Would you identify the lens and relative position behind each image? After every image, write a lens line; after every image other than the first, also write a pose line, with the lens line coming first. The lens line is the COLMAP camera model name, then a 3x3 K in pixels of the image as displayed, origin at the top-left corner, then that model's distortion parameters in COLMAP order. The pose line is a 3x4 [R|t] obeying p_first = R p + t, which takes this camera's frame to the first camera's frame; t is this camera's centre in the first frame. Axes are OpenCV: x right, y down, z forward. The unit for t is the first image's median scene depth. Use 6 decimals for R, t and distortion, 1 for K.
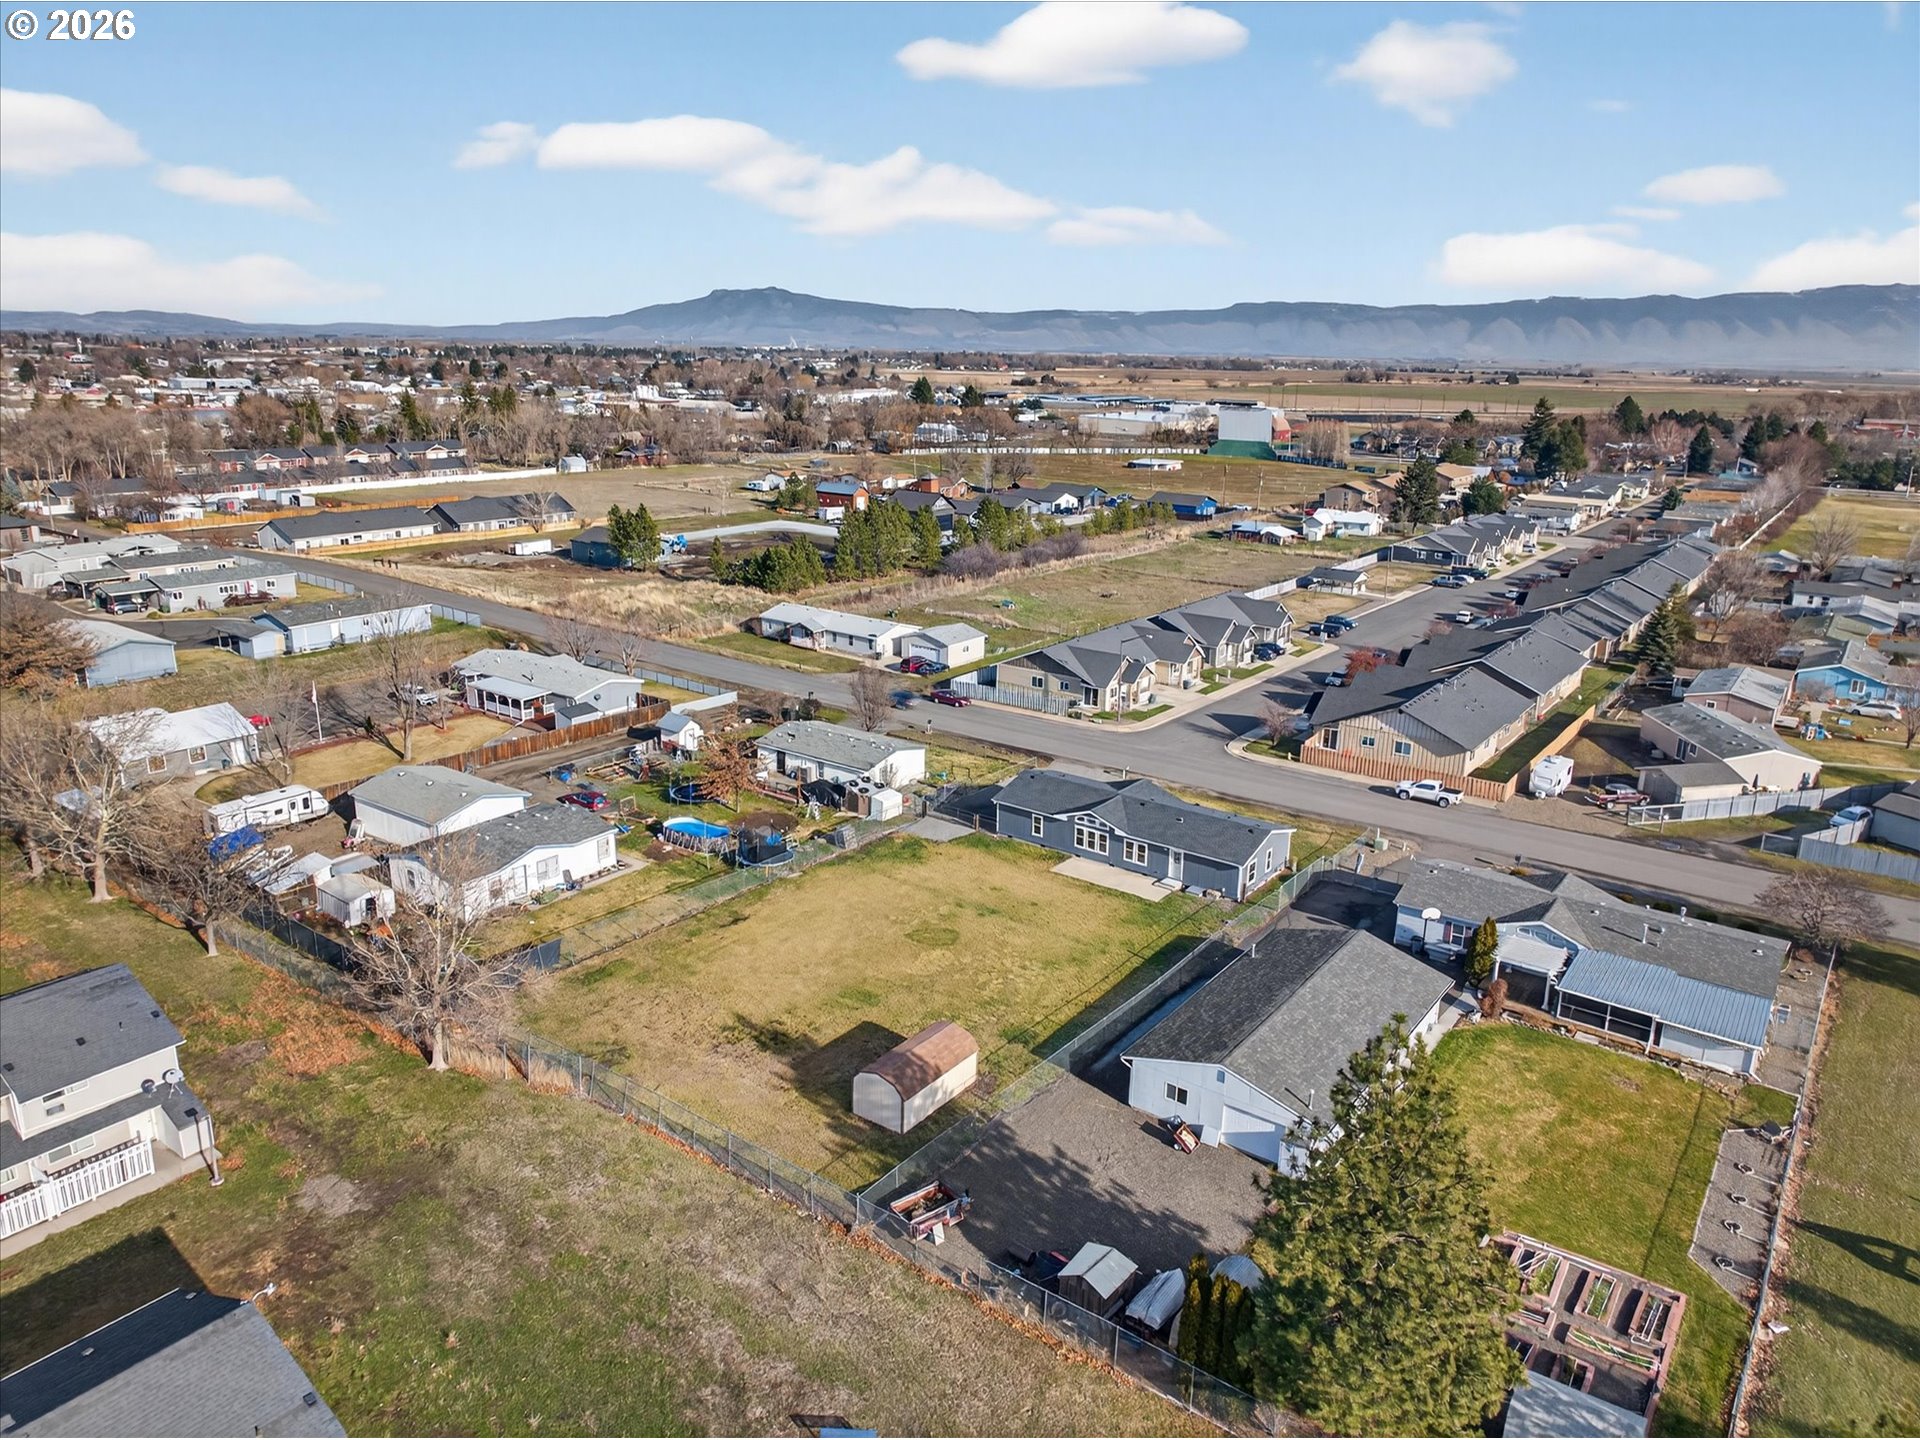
lens RADIAL K [[1262.0, 0, 958.1], [0, 1262.0, 720.8], [0, 0, 1]] dist [0.003613, -0.007136]
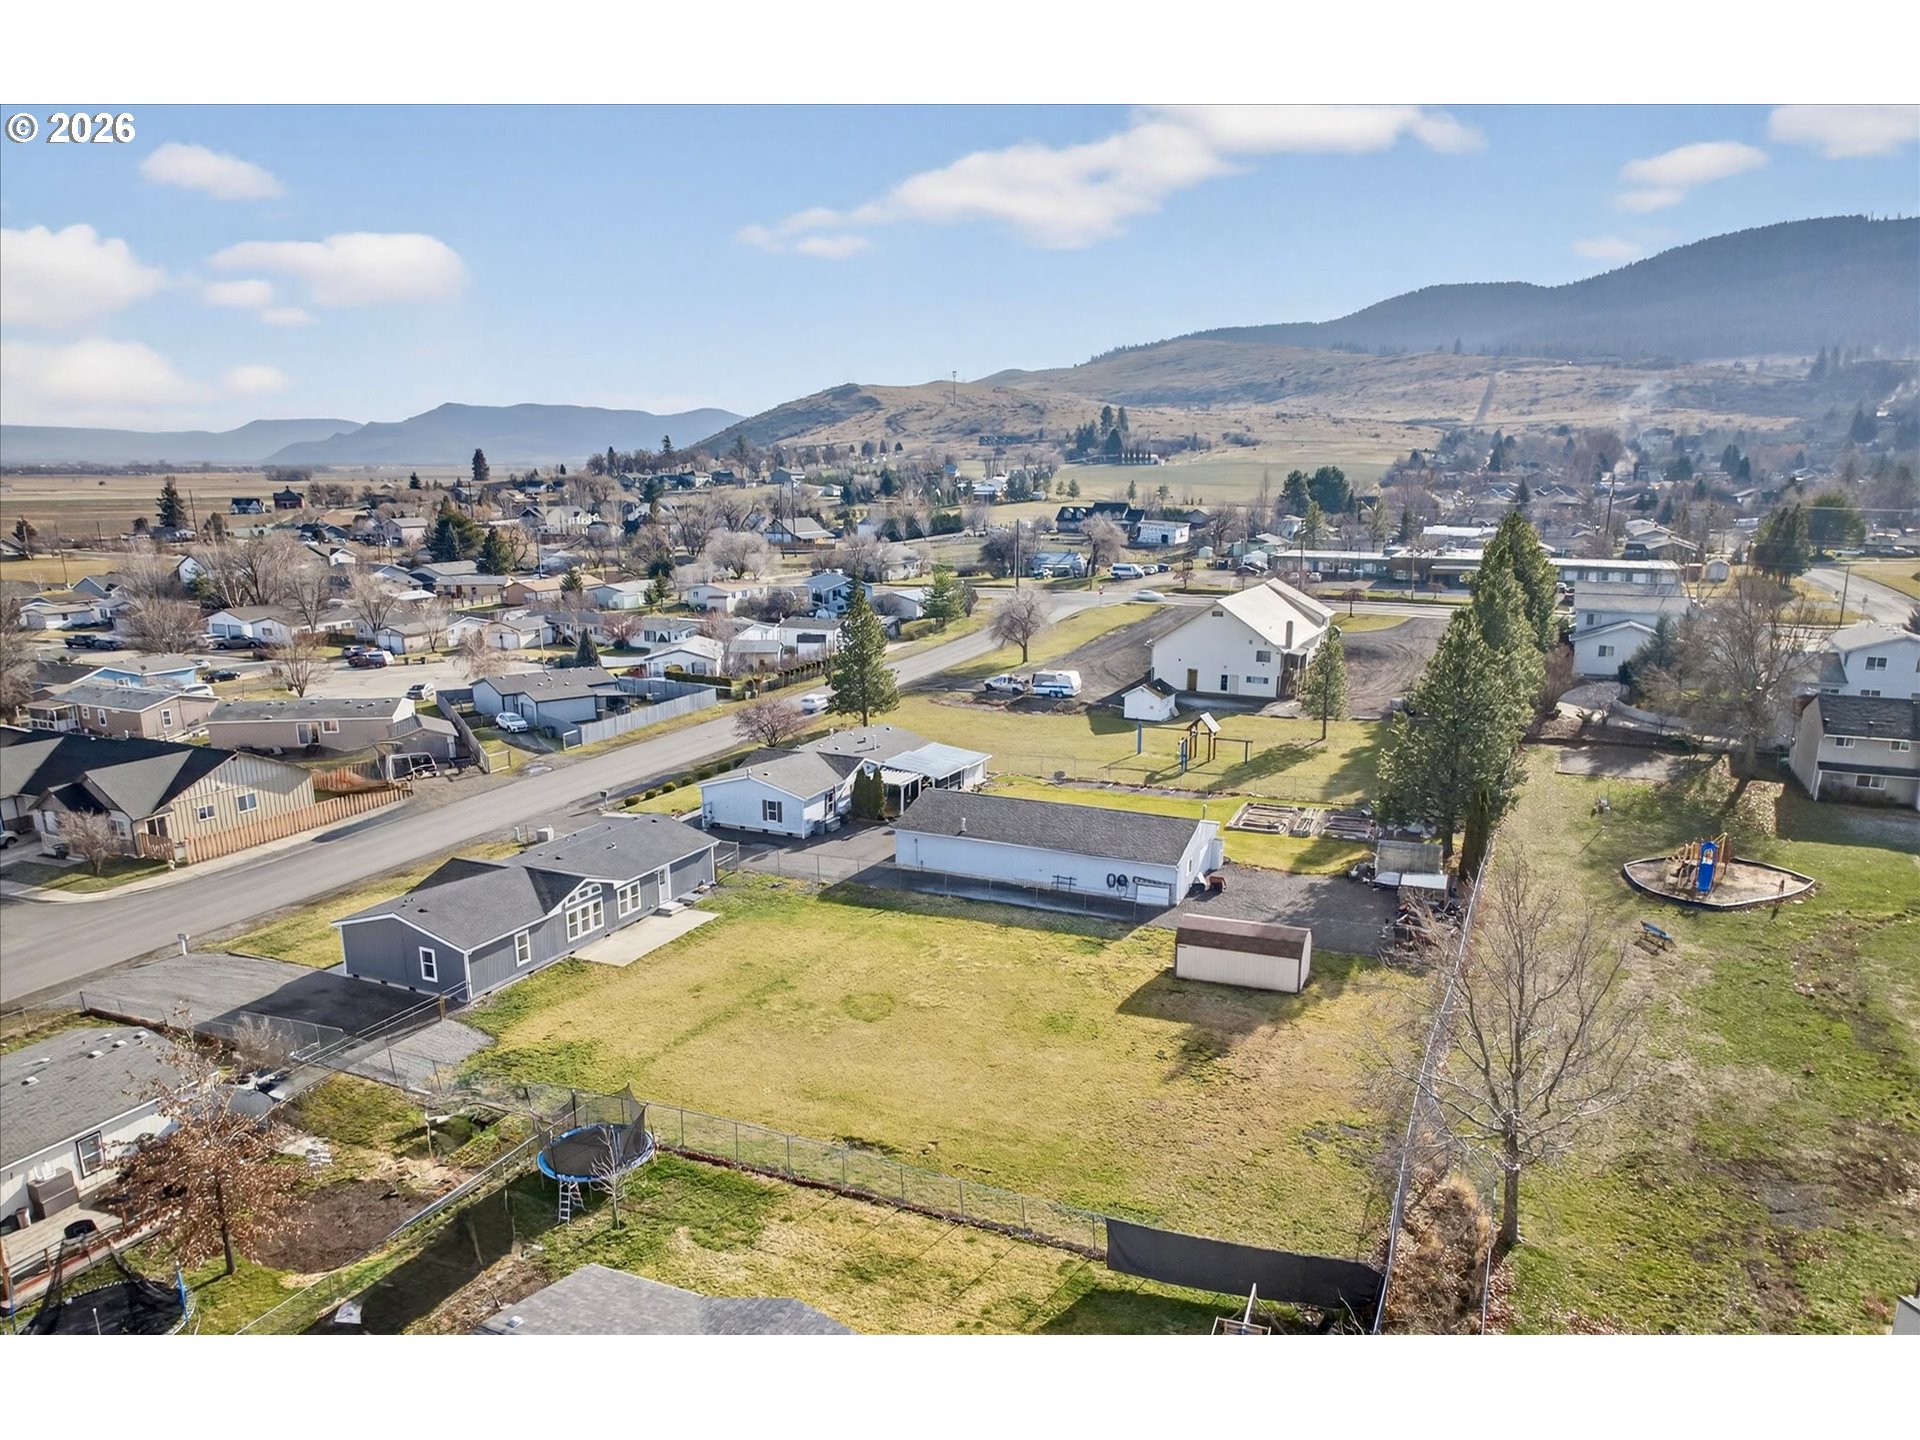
lens RADIAL K [[1262.0, 0, 945.4], [0, 1262.0, 731.6], [0, 0, 1]] dist [0.003613, -0.007136]
pose [[-0.199004, -0.217888, 0.955470, -0.629889], [0.261070, 0.927951, 0.265988, -0.151160], [-0.944585, 0.302377, -0.127782, 0.882841]]
